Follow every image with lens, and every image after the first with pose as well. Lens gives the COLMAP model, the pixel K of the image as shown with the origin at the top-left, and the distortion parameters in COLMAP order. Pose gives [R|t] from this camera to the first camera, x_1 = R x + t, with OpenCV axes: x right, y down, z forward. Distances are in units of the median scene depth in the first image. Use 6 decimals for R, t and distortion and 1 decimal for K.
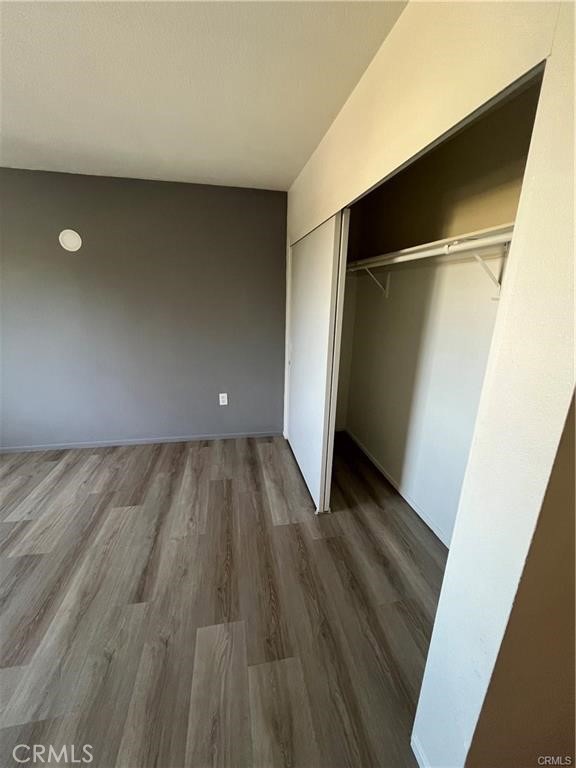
lens RADIAL K [[307.3, 0, 287.8], [0, 307.3, 382.2], [0, 0, 1]] dist [-0.002647, -0.000406]
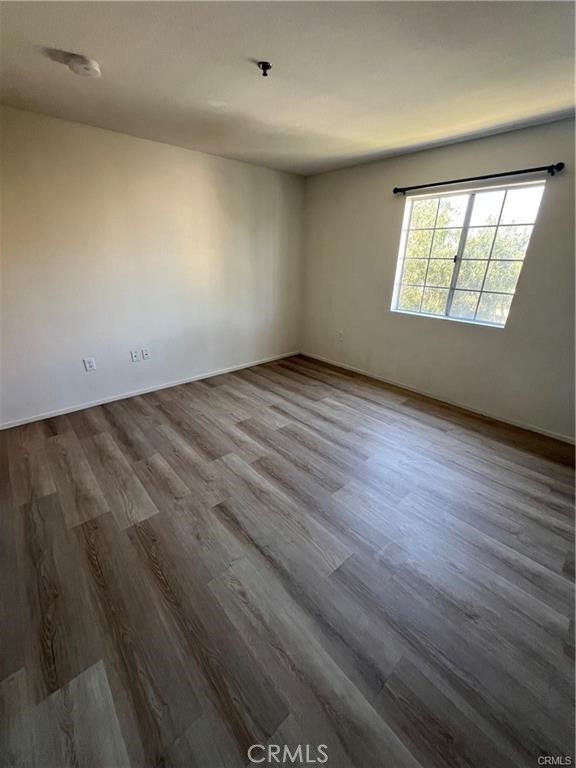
lens RADIAL K [[307.3, 0, 287.7], [0, 307.3, 383.6], [0, 0, 1]] dist [-0.002647, -0.000406]
pose [[-0.857903, 0.165217, -0.486523, -0.138825], [-0.171635, 0.800351, 0.574439, -0.309058], [0.484296, 0.576317, -0.658267, 1.157168]]
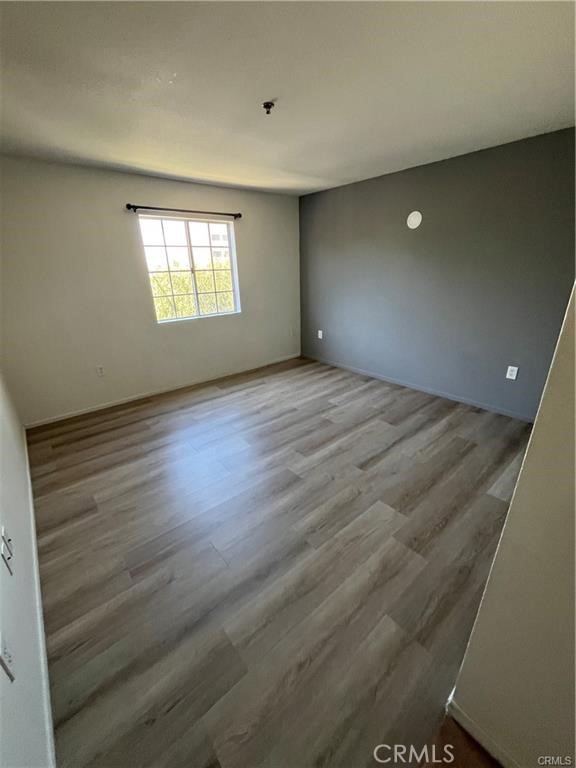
lens RADIAL K [[307.3, 0, 287.3], [0, 307.3, 383.2], [0, 0, 1]] dist [-0.002647, -0.000406]
pose [[0.487688, 0.281201, -0.826491, 0.339015], [-0.200774, 0.957456, 0.207289, 0.041406], [0.849618, 0.064846, 0.523397, -0.100054]]
